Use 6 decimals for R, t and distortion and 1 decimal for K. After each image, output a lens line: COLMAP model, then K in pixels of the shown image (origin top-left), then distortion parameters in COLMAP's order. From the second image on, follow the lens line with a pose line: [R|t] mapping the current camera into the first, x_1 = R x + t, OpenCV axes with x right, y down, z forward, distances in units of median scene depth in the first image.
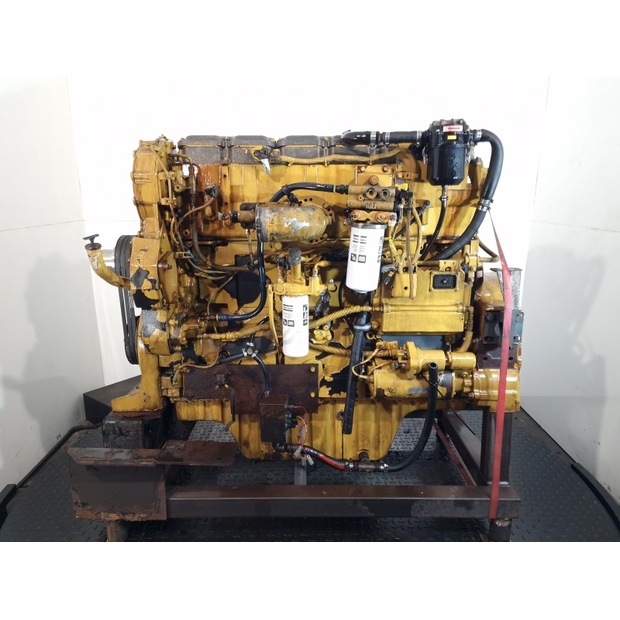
lens RADIAL K [[470.6, 0, 310.0], [0, 470.6, 310.0], [0, 0, 1]] dist [0.070142, -0.001944]
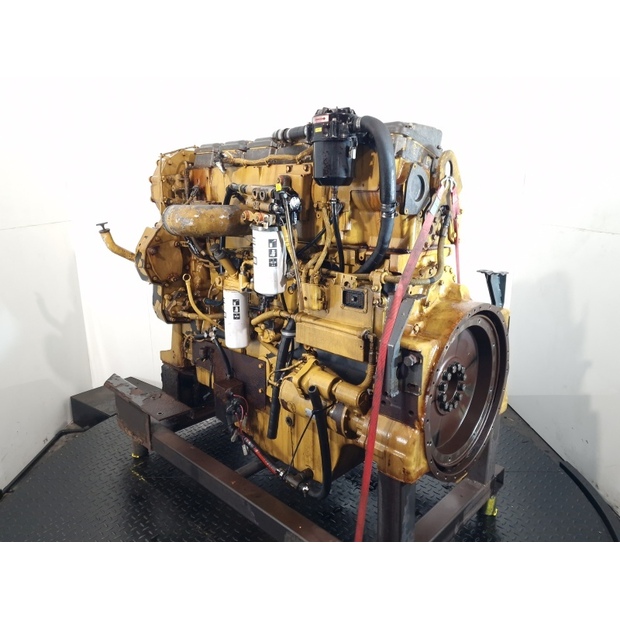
lens RADIAL K [[470.6, 0, 310.0], [0, 470.6, 310.0], [0, 0, 1]] dist [0.070142, -0.001944]
pose [[0.723748, 0.167522, -0.669422, 0.826539], [-0.167745, 0.983698, 0.064810, -0.085213], [0.669366, 0.065386, 0.740050, 0.339929]]
